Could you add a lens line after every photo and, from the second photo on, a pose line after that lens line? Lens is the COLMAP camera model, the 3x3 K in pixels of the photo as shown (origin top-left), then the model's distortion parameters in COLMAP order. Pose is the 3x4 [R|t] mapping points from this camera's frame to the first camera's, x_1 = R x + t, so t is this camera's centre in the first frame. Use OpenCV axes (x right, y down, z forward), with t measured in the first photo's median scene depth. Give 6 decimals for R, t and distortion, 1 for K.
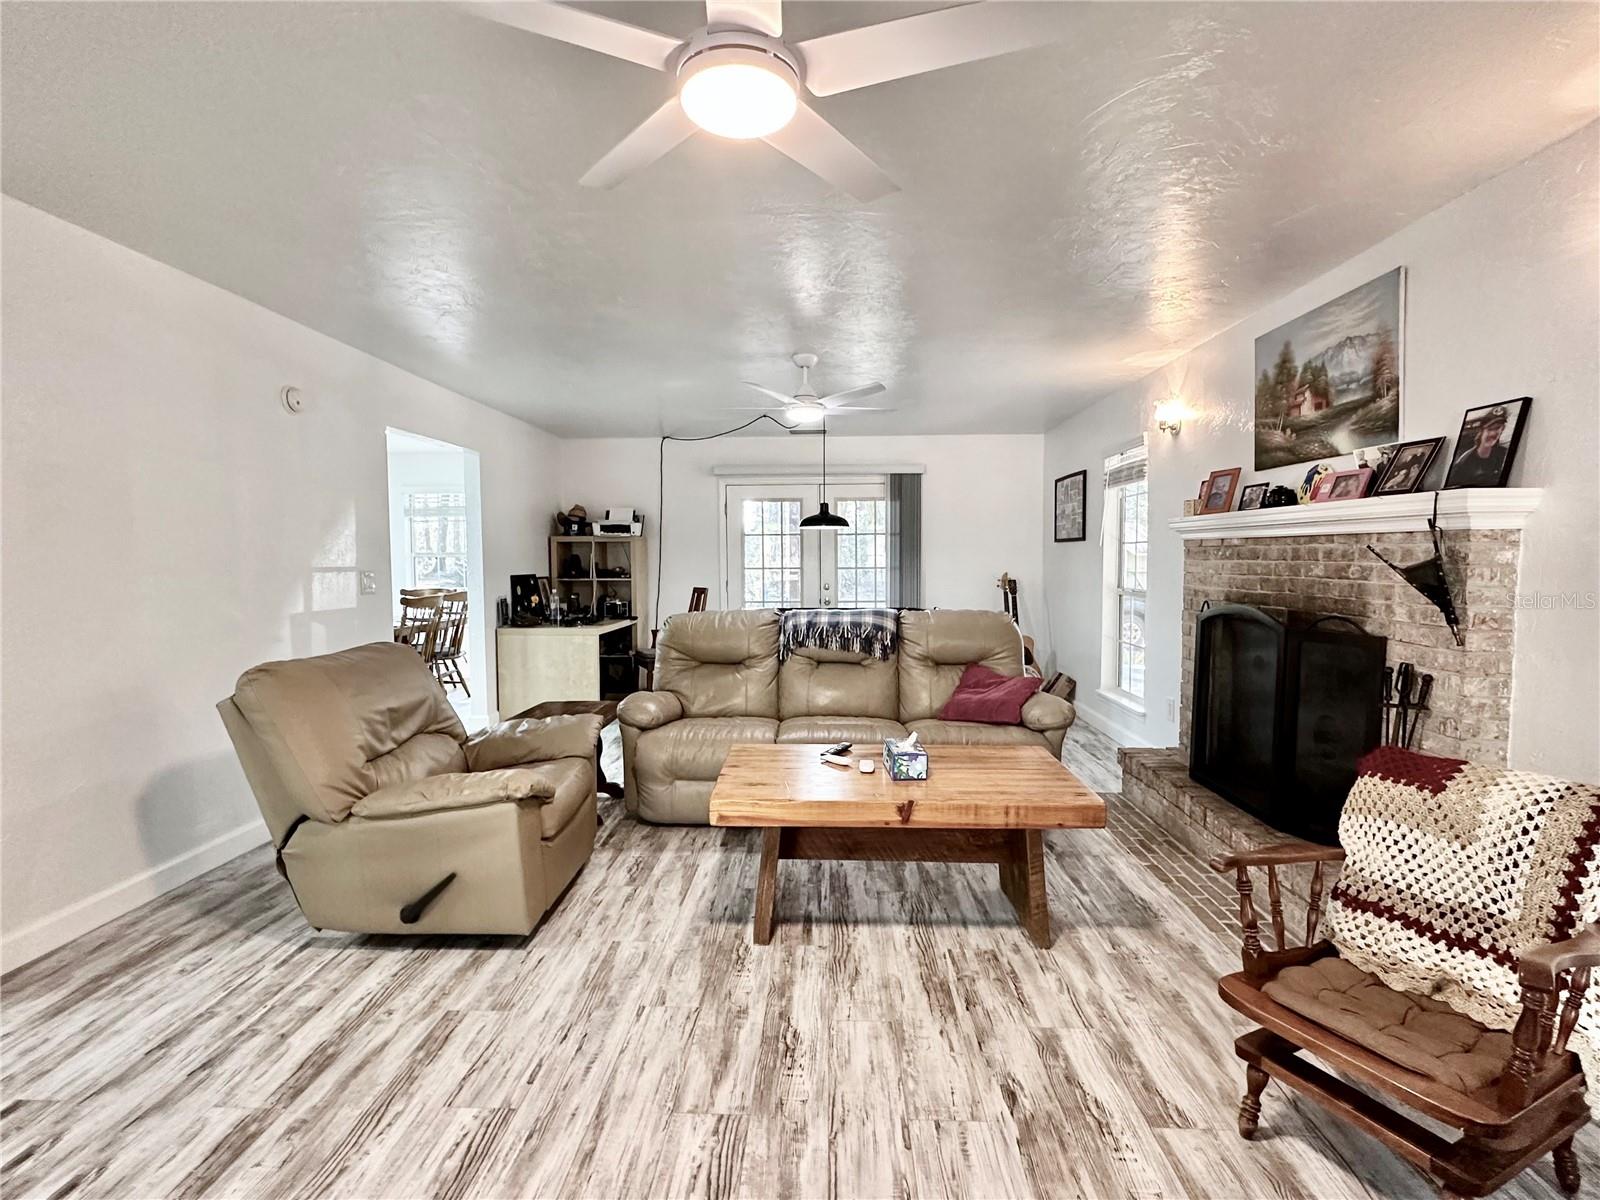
lens RADIAL K [[771.0, 0, 797.6], [0, 771.0, 604.9], [0, 0, 1]] dist [0.000472, -0.000395]
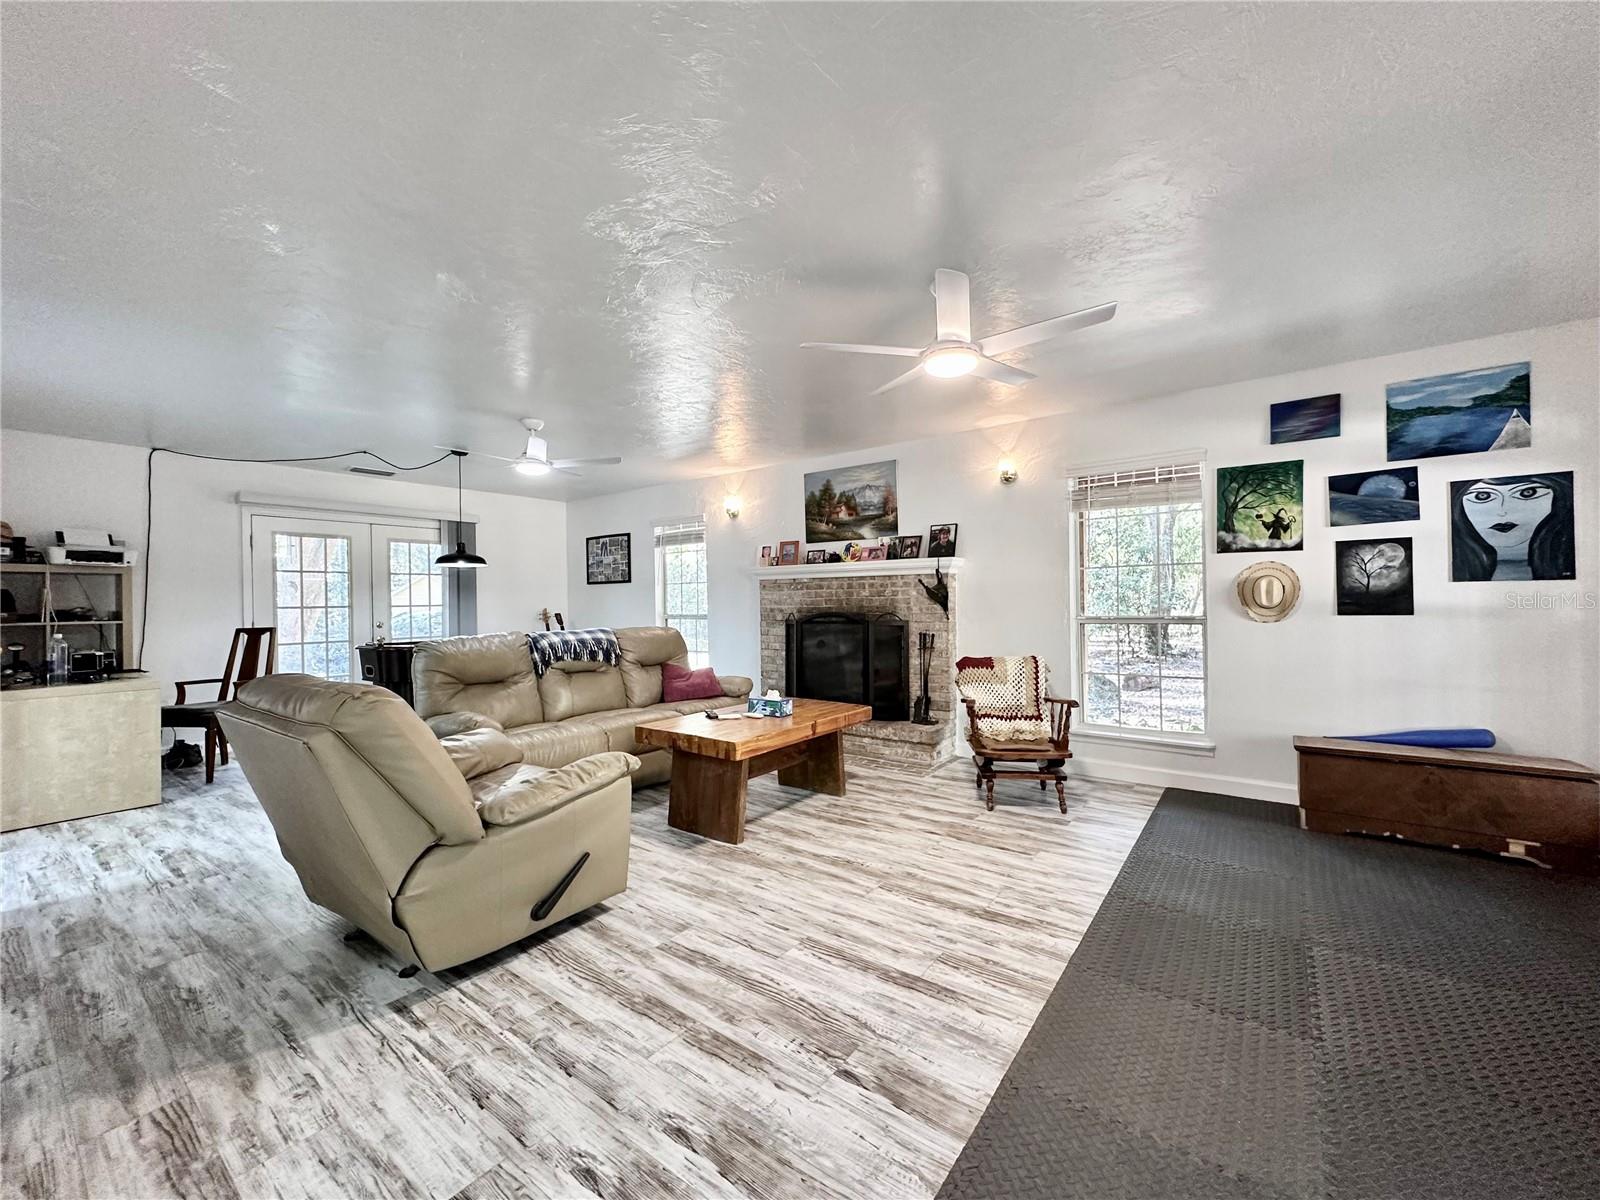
lens RADIAL K [[642.4, 0, 799.5], [0, 642.4, 604.6], [0, 0, 1]] dist [-0.002242, 0.001391]
pose [[0.568964, -0.007288, 0.822330, -0.882100], [0.062541, 0.997448, -0.034432, 0.035702], [-0.819981, 0.071020, 0.567967, 0.168227]]
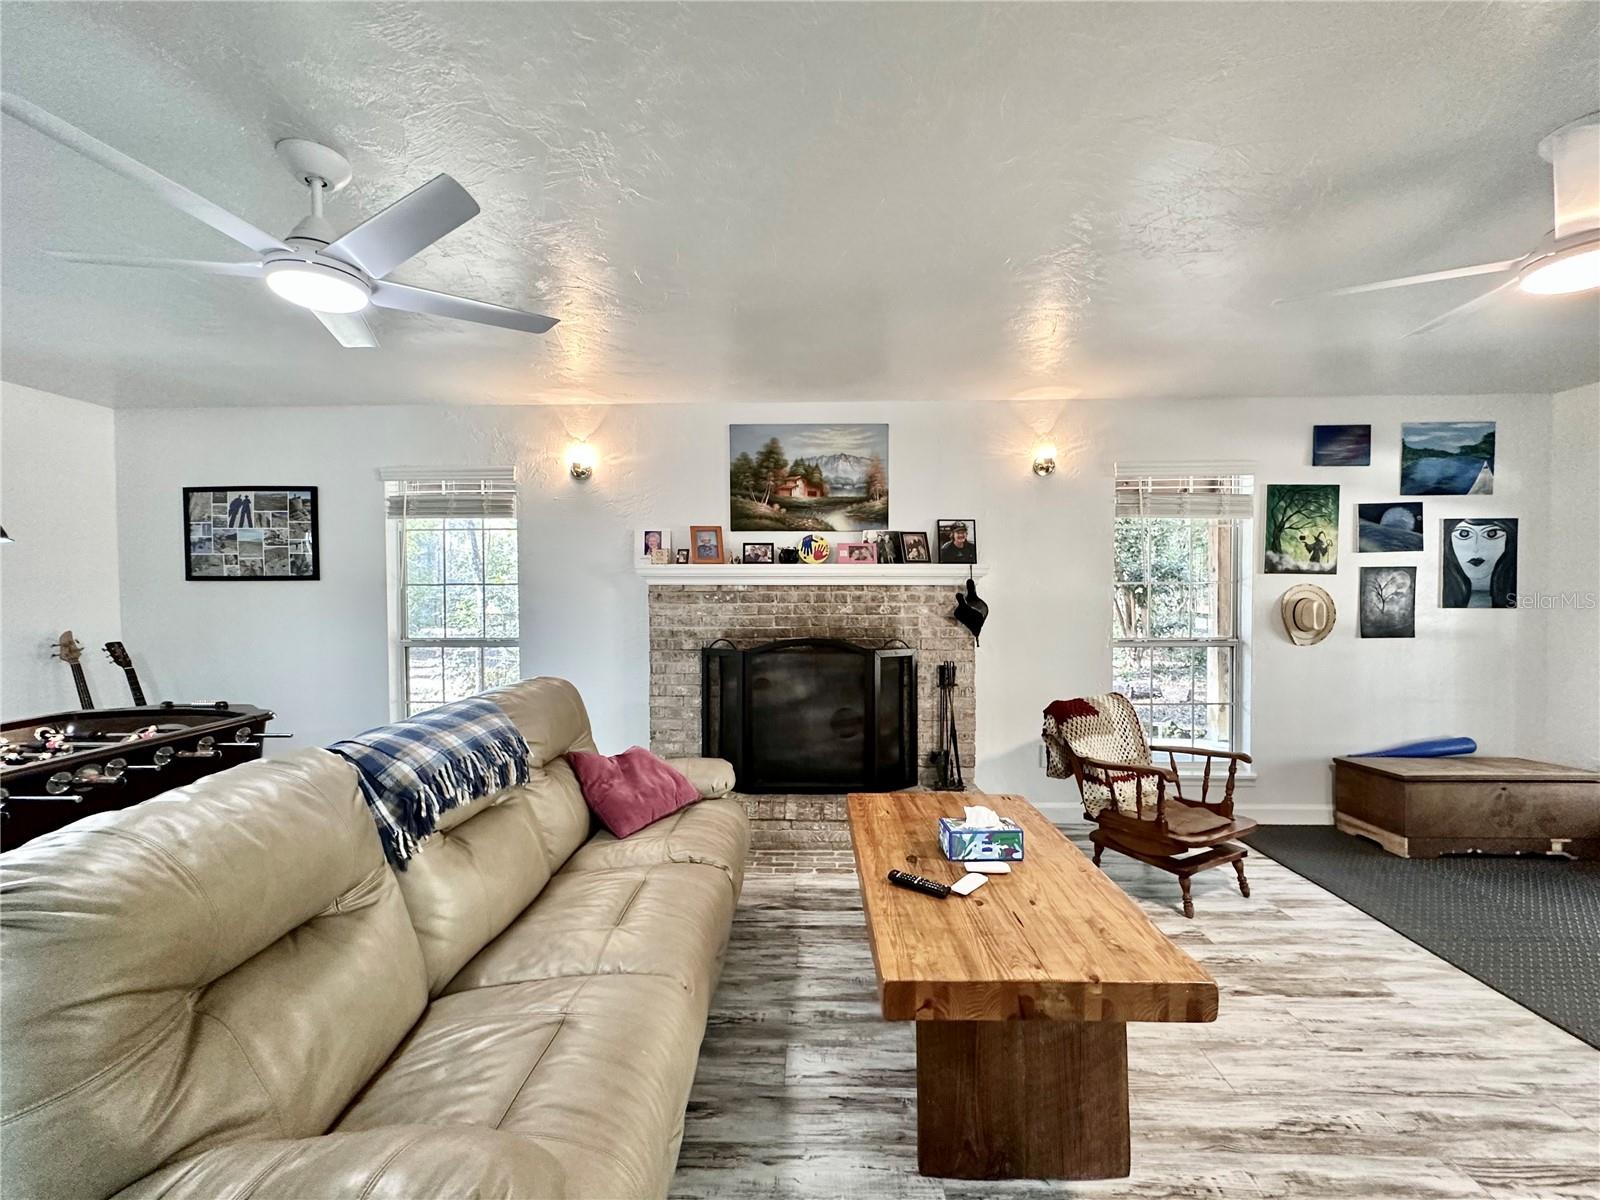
lens RADIAL K [[642.4, 0, 798.0], [0, 642.4, 608.3], [0, 0, 1]] dist [-0.002242, 0.001391]
pose [[-0.017108, -0.028426, 0.999449, -0.549934], [0.066107, 0.997376, 0.029498, -0.091808], [-0.997666, 0.066576, -0.015184, 1.146444]]
